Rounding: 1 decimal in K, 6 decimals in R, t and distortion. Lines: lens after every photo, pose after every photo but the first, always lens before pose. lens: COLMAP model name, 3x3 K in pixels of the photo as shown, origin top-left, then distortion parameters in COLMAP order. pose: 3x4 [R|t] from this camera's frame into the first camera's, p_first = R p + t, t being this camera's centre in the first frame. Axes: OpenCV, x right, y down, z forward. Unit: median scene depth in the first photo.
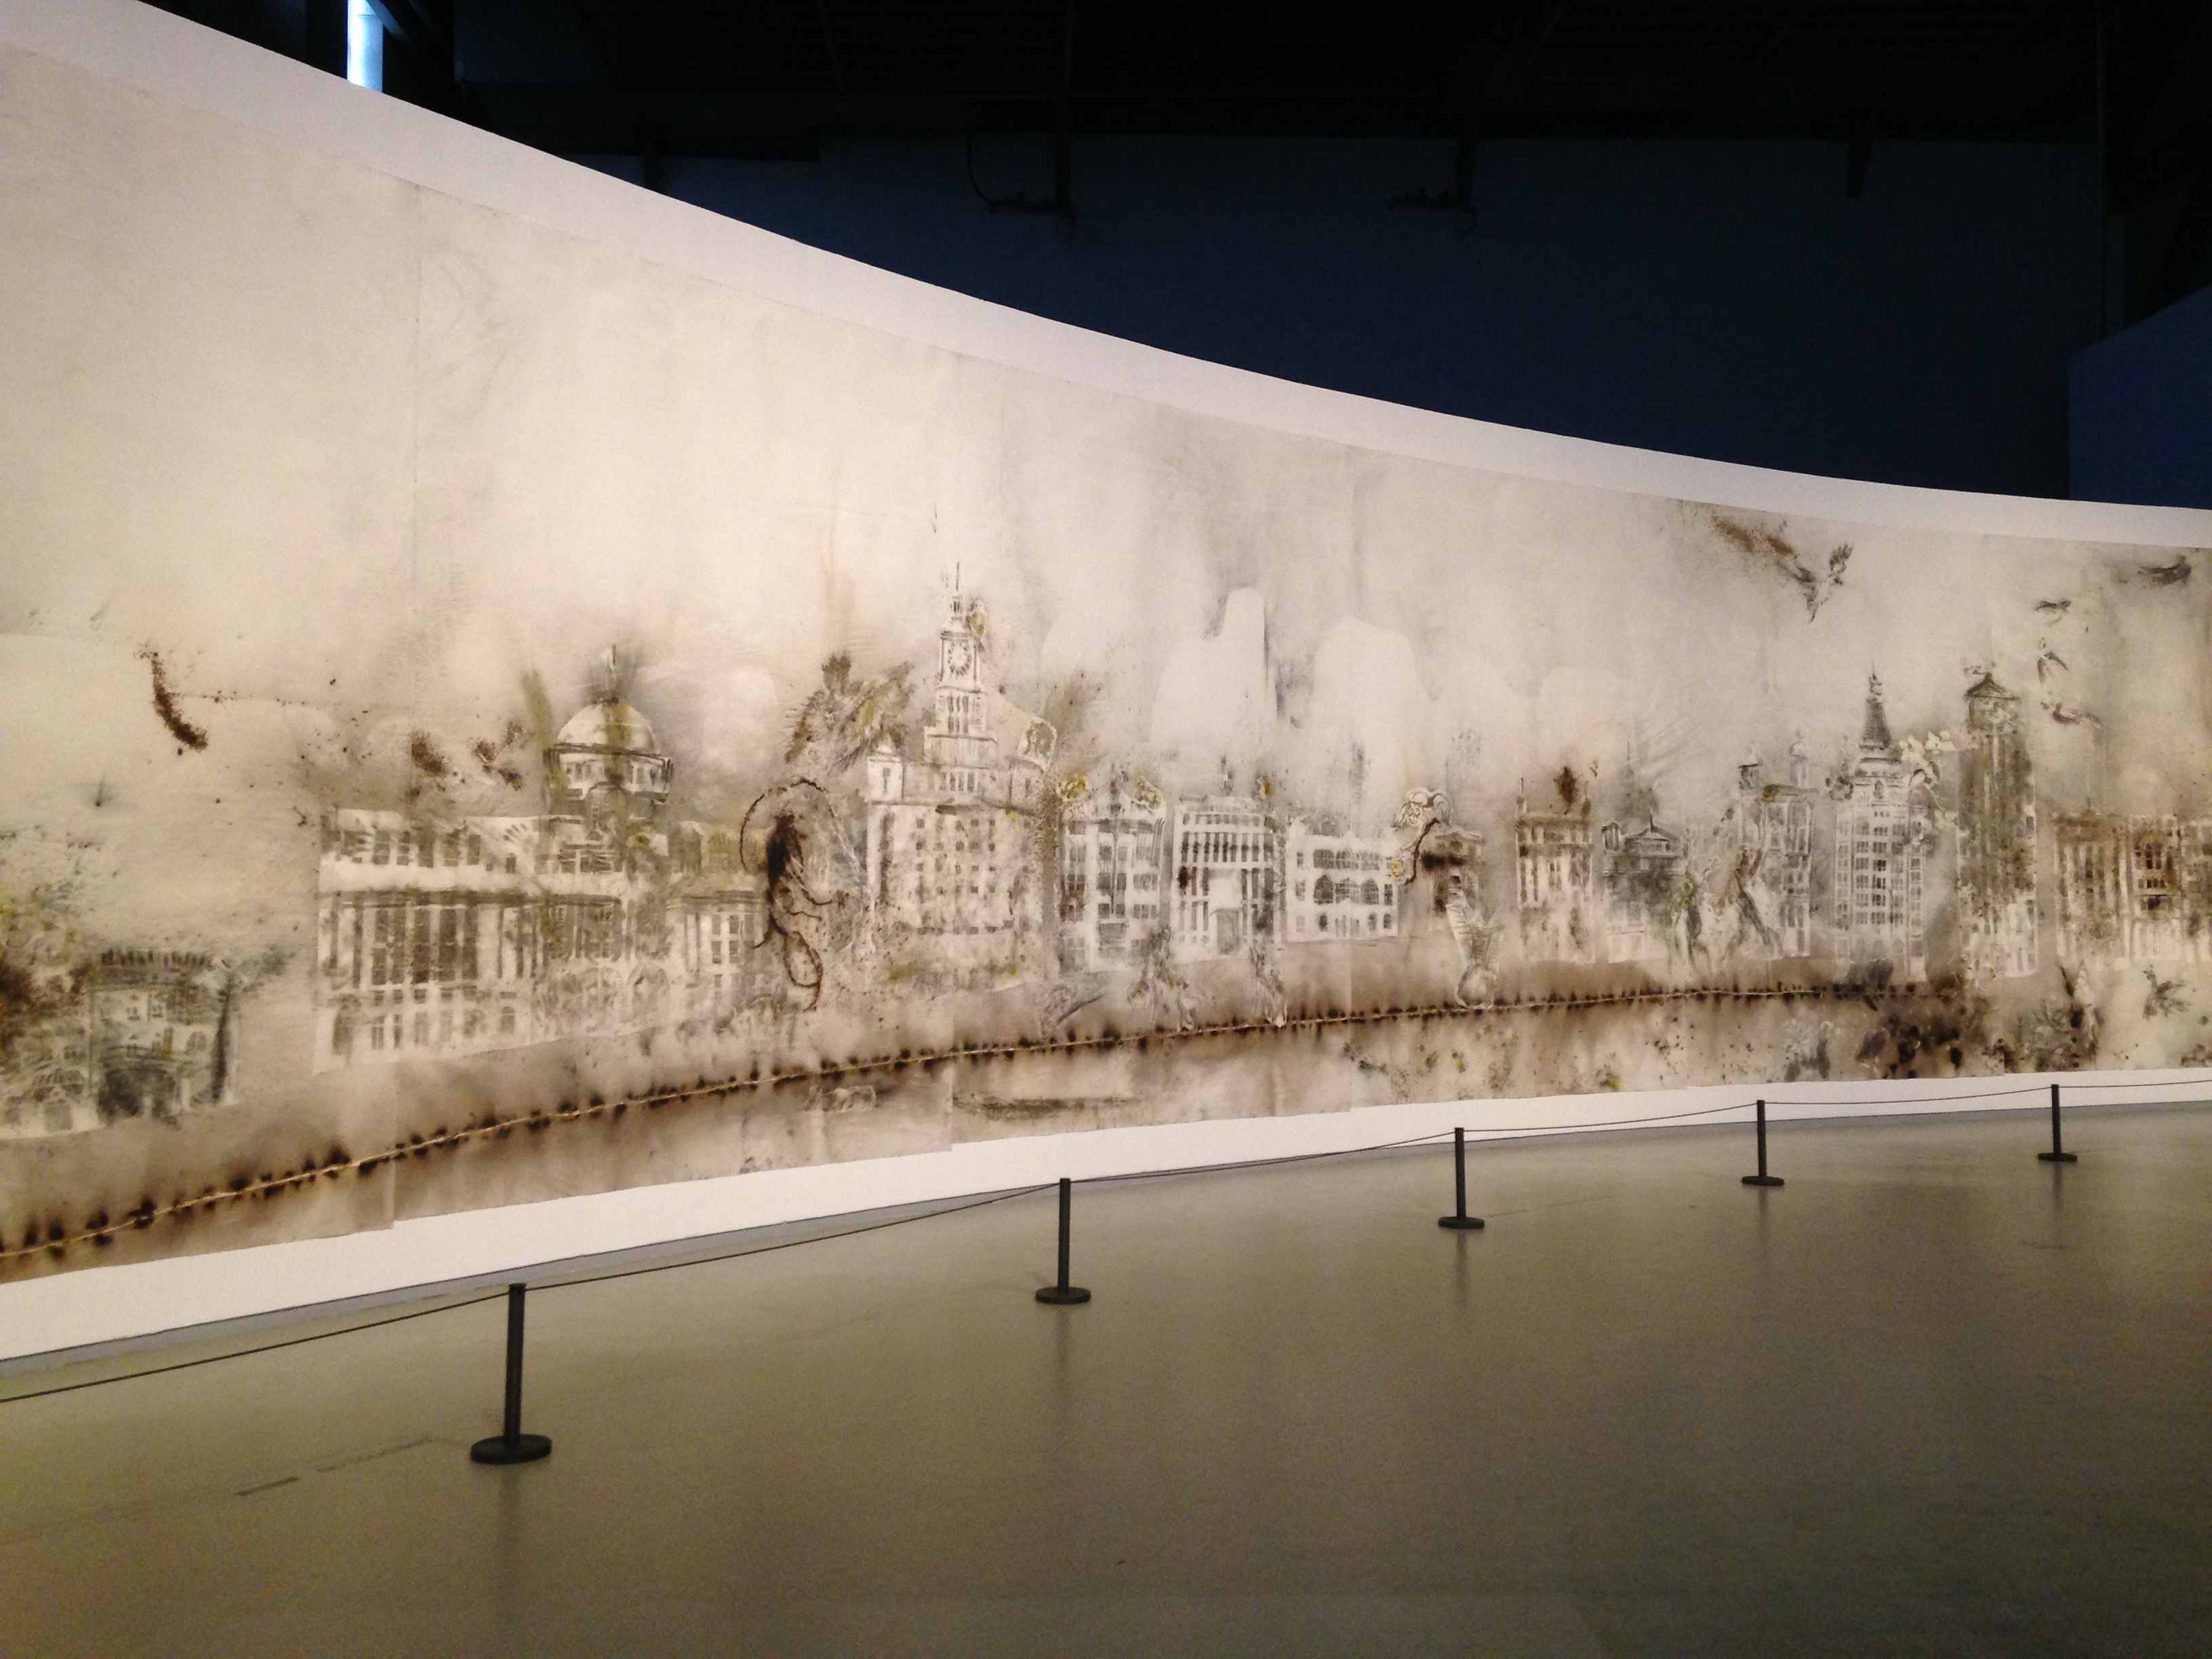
lens RADIAL K [[2121.3, 0, 1105.6], [0, 2121.3, 833.2], [0, 0, 1]] dist [0.118410, 0.000000]
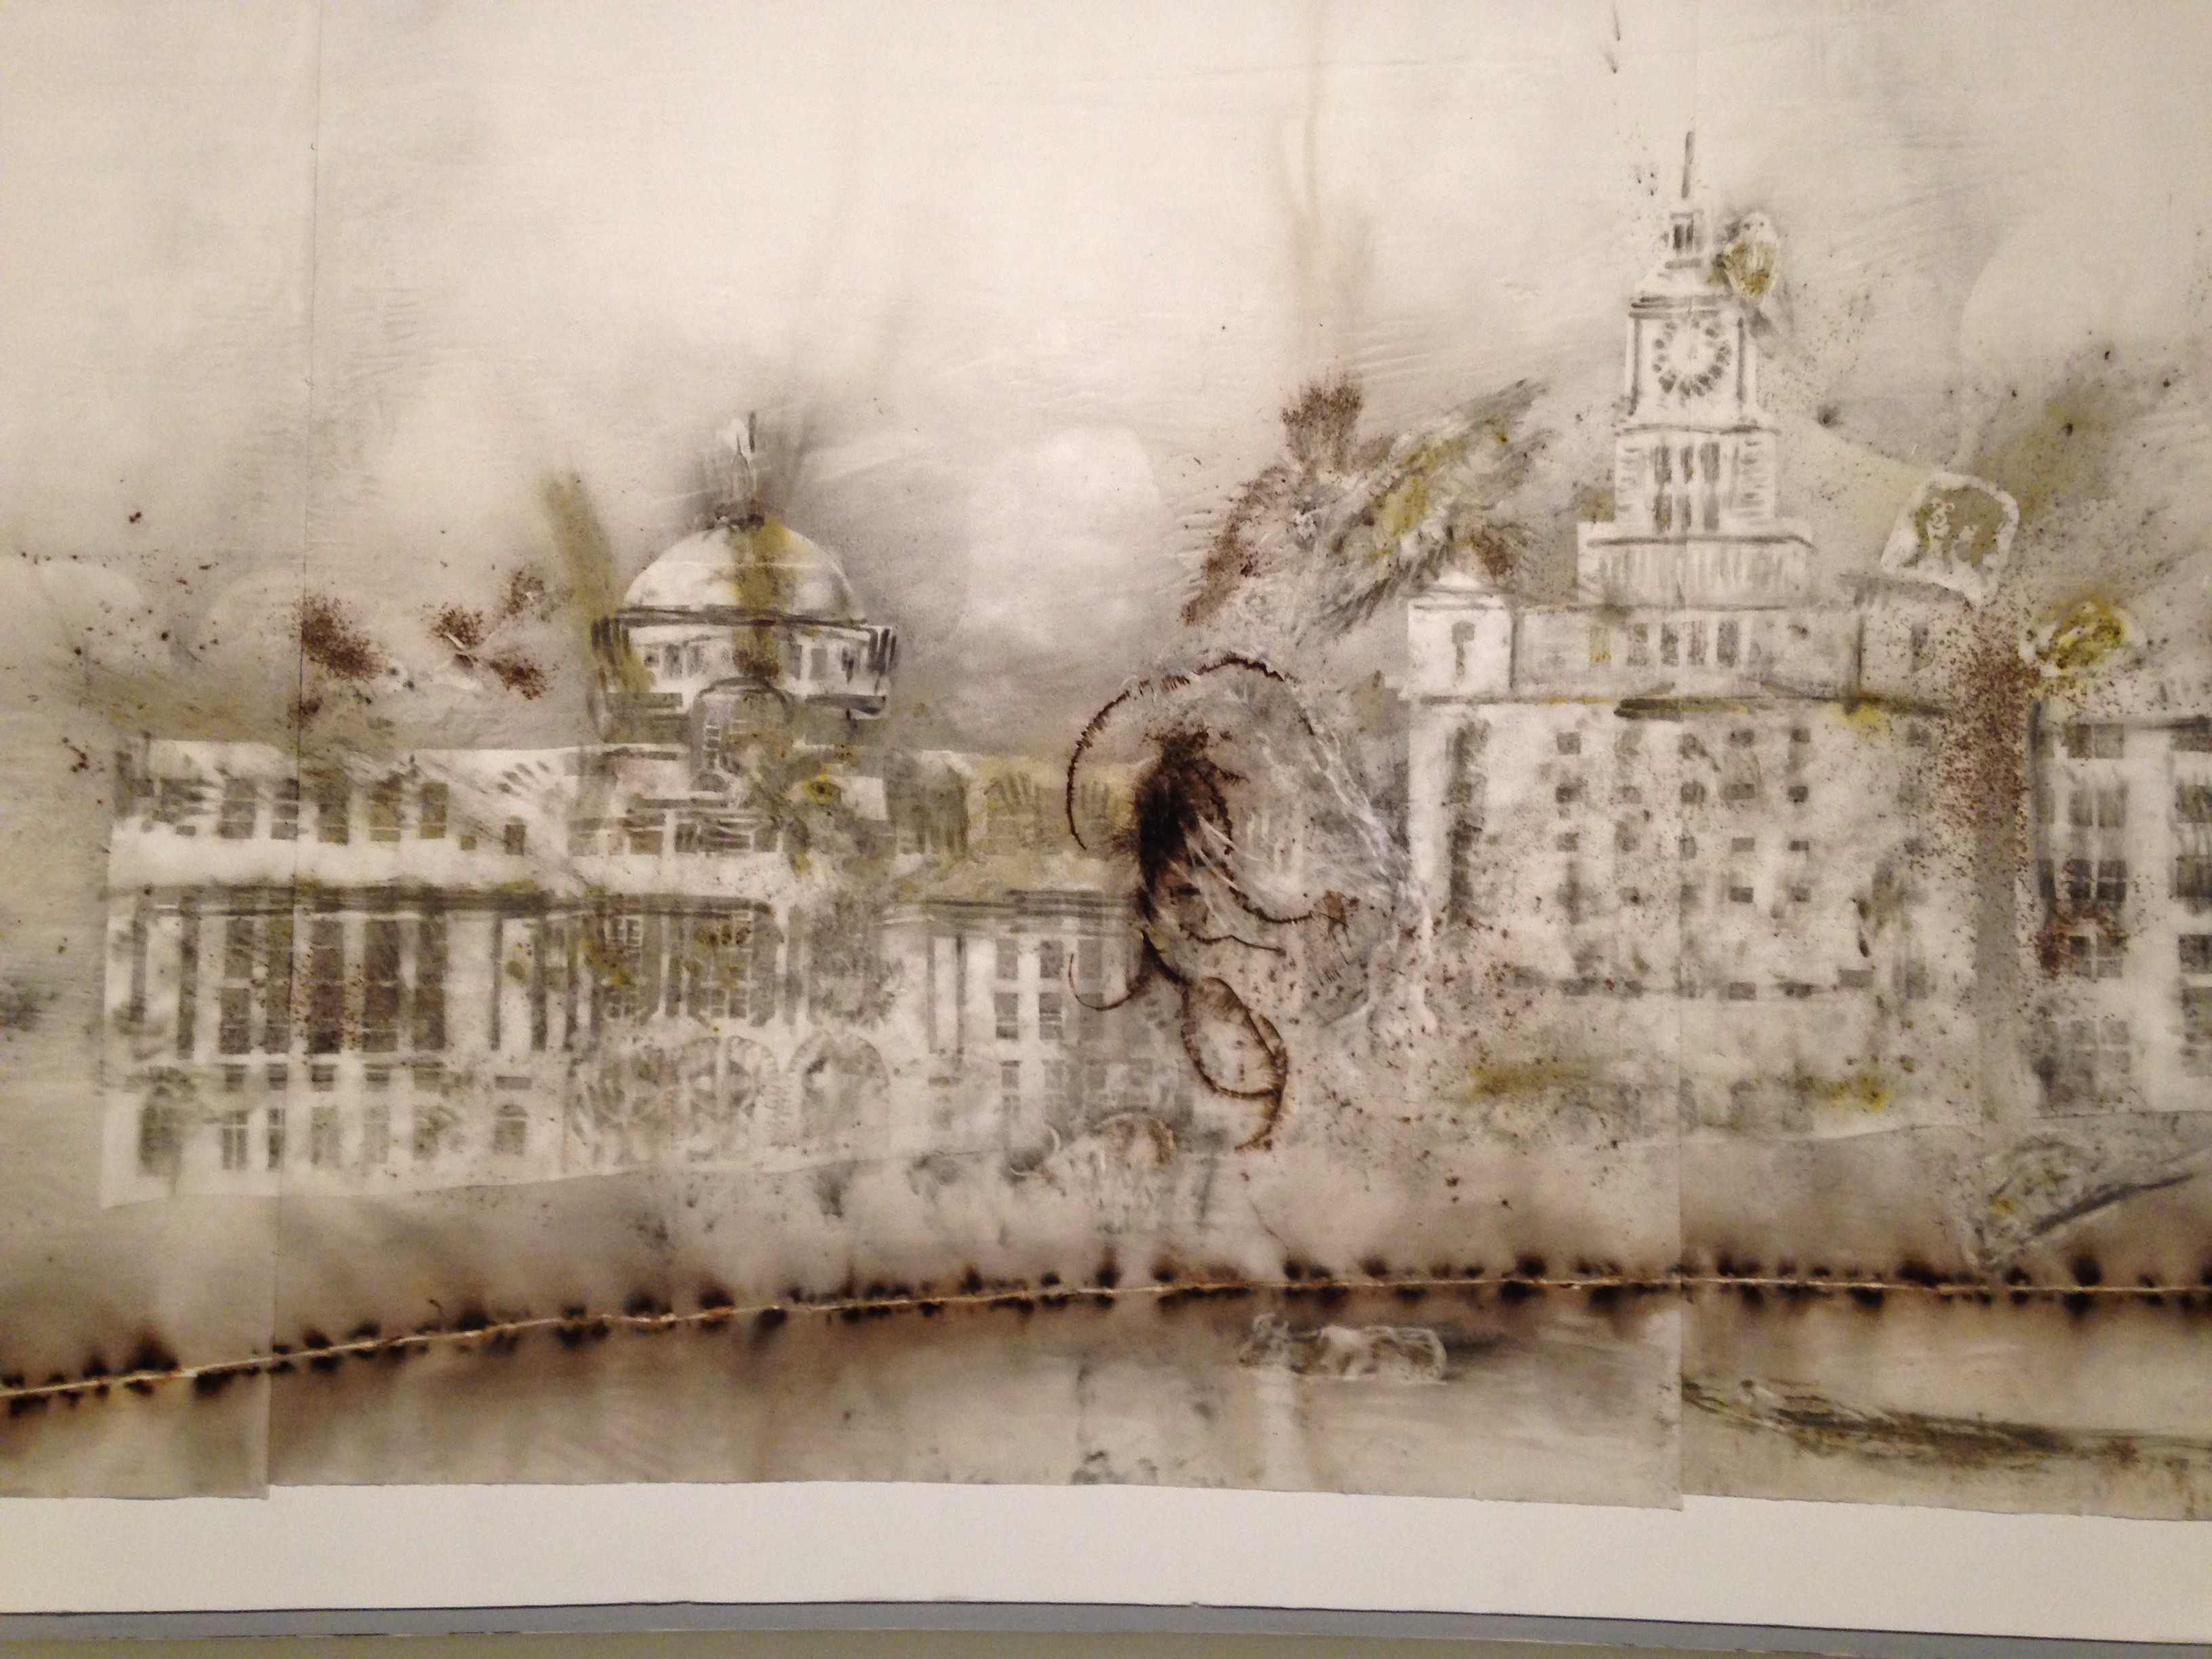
lens RADIAL K [[2121.3, 0, 1108.2], [0, 2121.3, 817.8], [0, 0, 1]] dist [0.118410, 0.000000]
pose [[0.643734, -0.025591, -0.764821, 0.206400], [0.013021, 0.999662, -0.022489, 0.021413], [0.765139, 0.004518, 0.643850, 0.697427]]
